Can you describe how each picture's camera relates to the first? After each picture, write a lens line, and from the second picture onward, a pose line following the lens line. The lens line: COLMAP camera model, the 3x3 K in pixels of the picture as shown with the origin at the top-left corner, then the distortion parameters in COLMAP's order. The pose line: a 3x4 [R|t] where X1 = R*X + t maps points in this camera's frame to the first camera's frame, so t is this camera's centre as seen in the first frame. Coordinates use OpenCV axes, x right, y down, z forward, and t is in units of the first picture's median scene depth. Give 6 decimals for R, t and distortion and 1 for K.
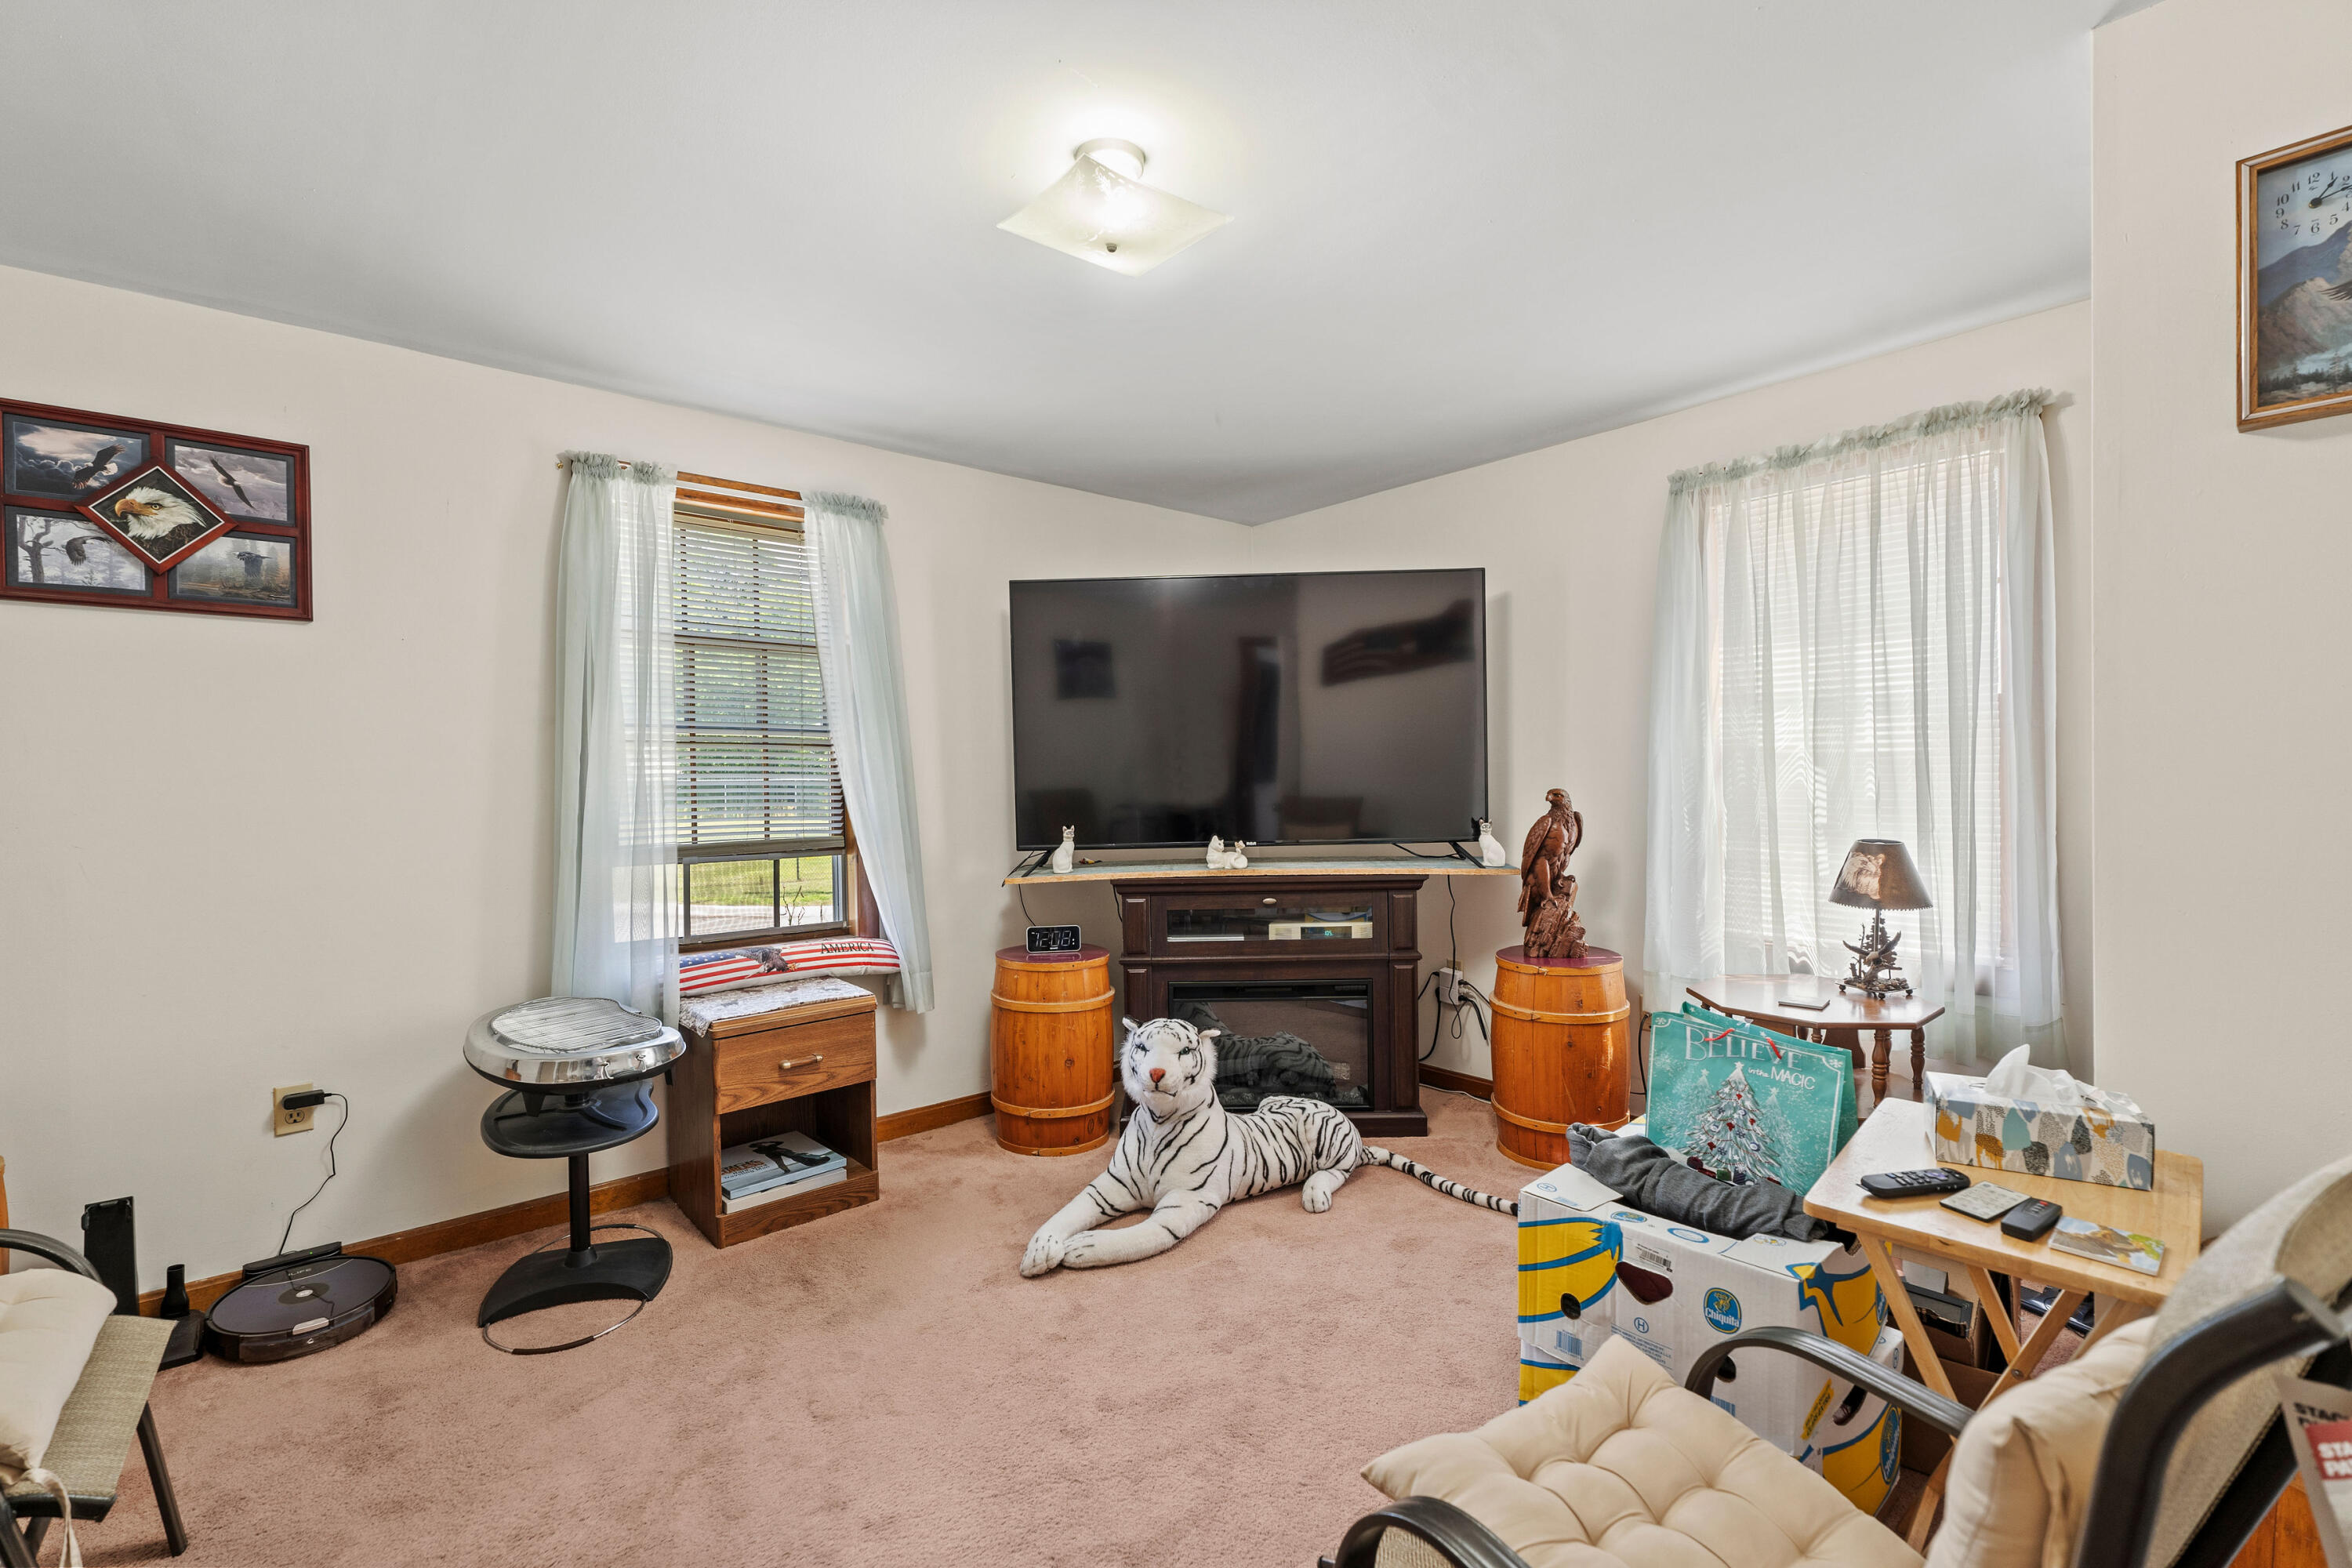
lens RADIAL K [[1076.7, 0, 1160.0], [0, 1076.7, 743.0], [0, 0, 1]] dist [-0.002491, 0.000179]
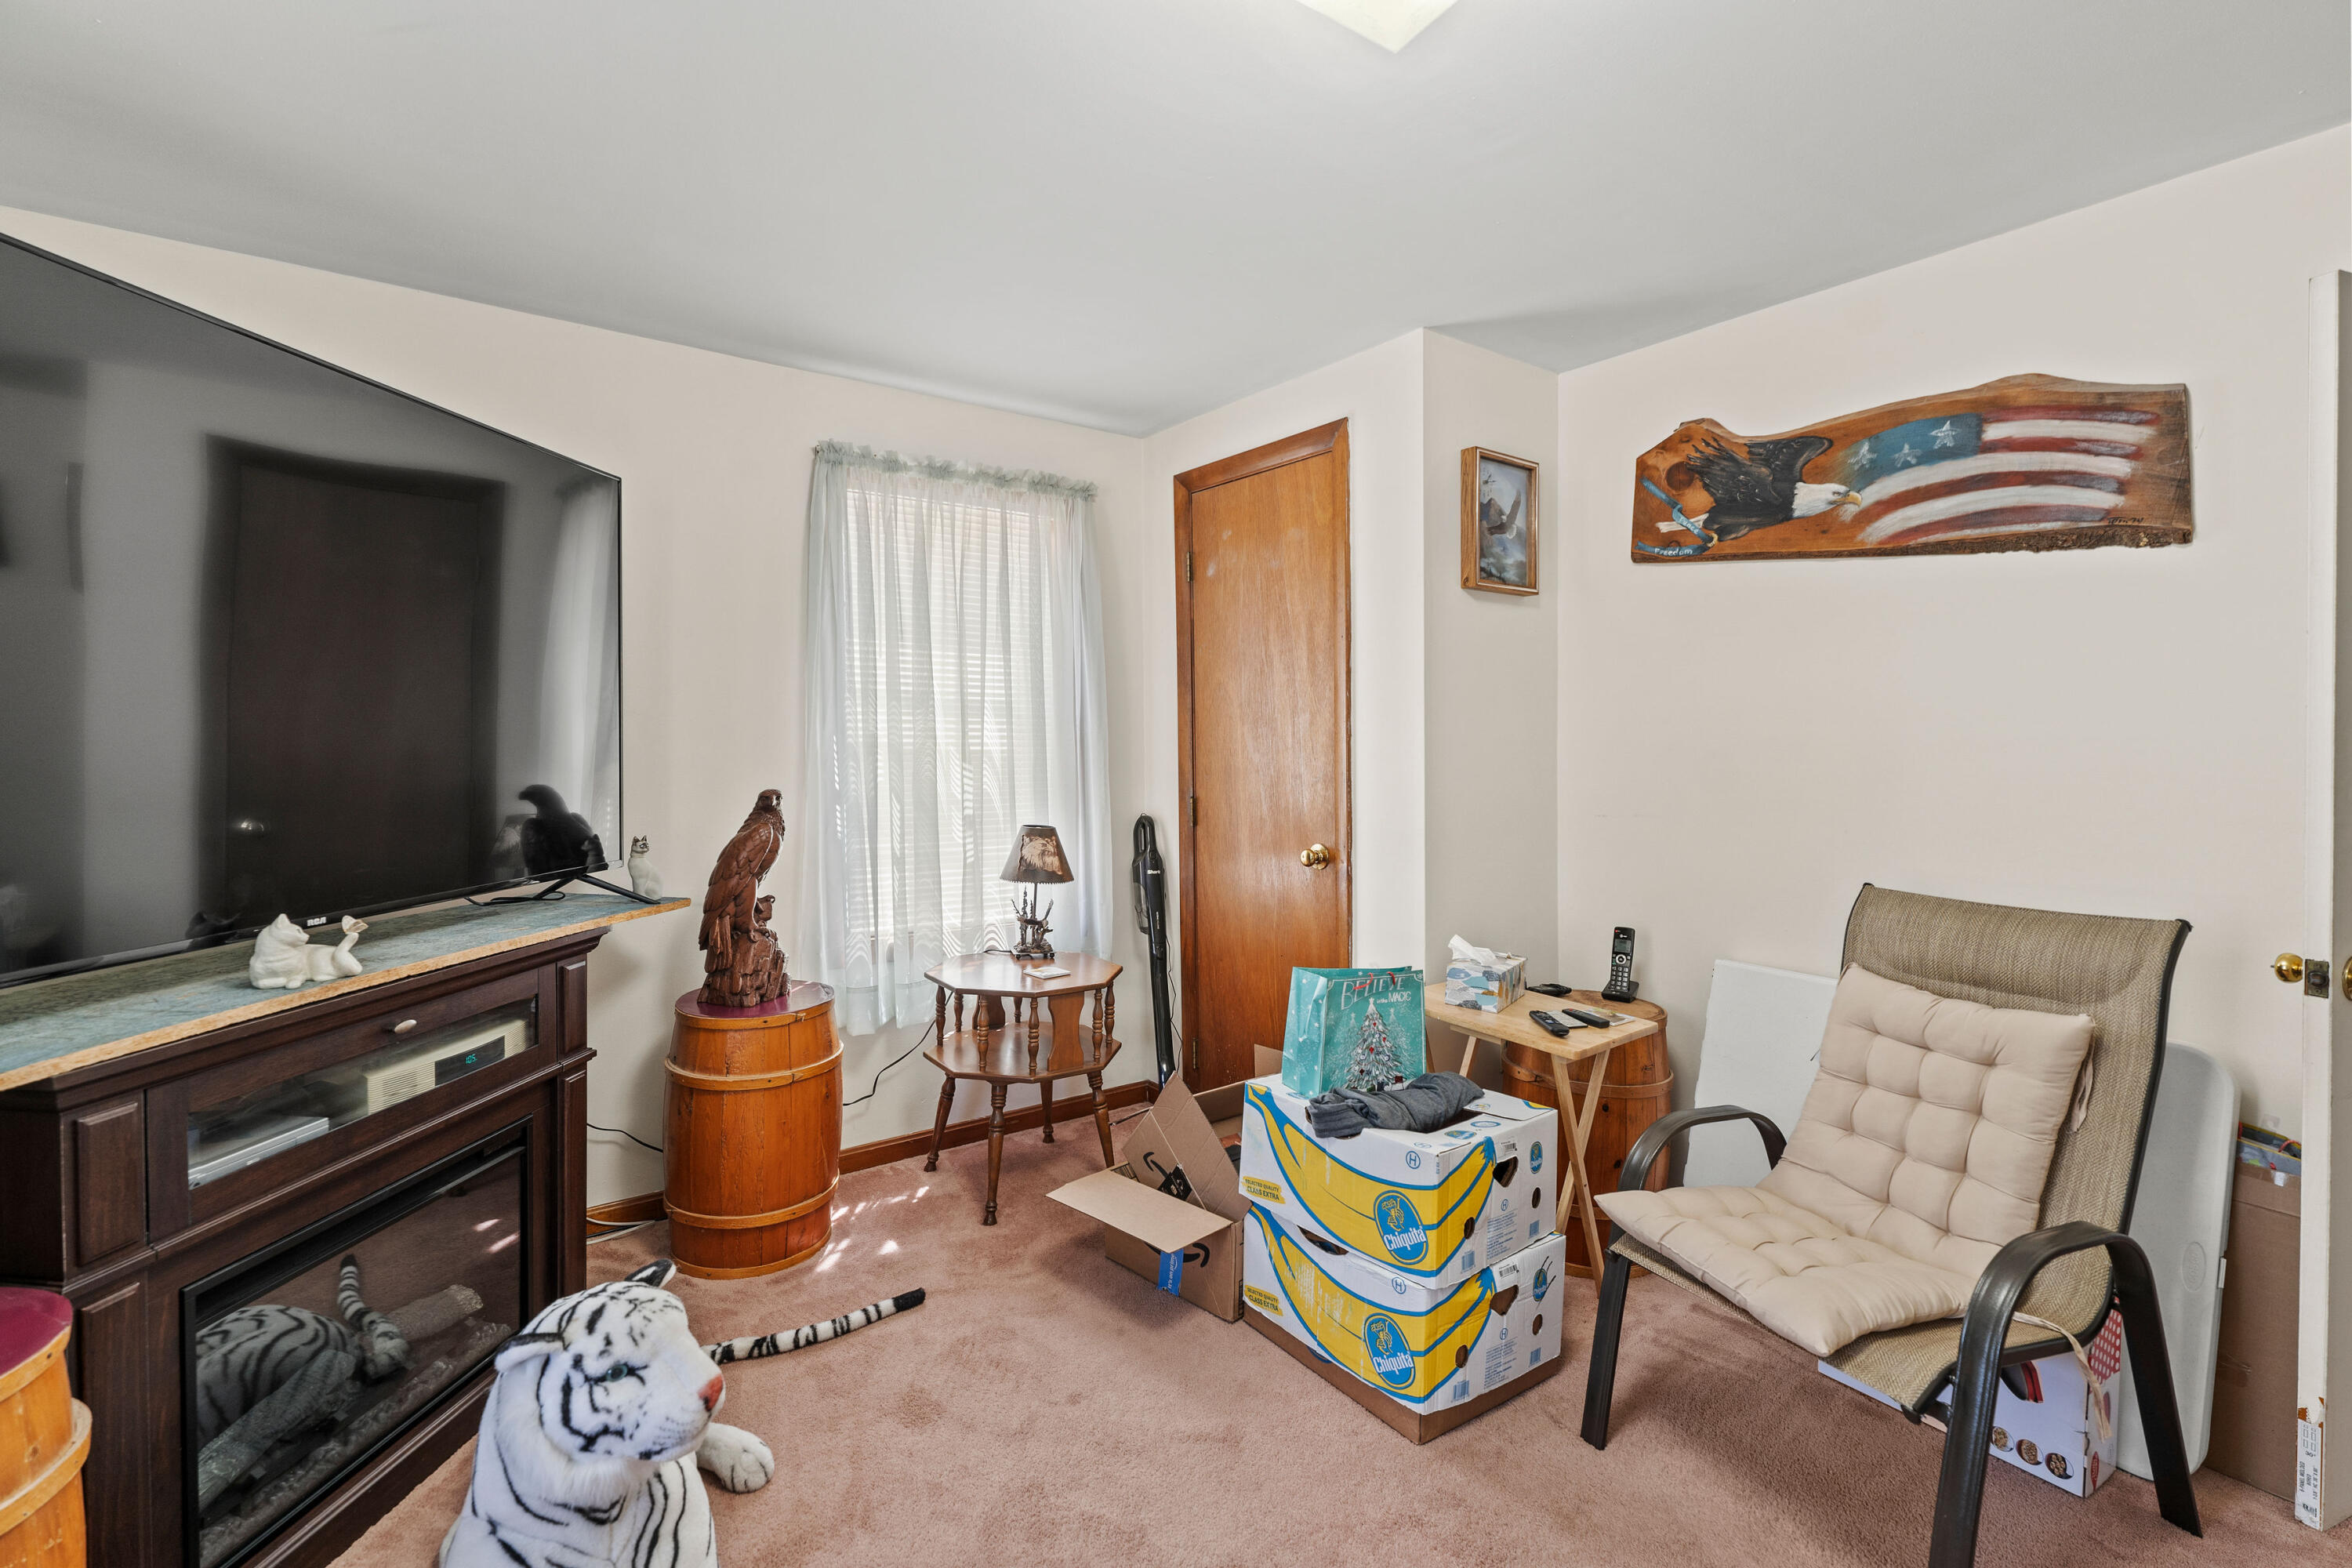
lens RADIAL K [[1076.7, 0, 1160.0], [0, 1076.7, 743.0], [0, 0, 1]] dist [-0.002491, 0.000179]
pose [[0.043912, 0.015244, 0.998919, -0.464725], [-0.027164, 0.999532, -0.014059, 0.011917], [-0.998666, -0.026517, 0.044306, 0.742750]]
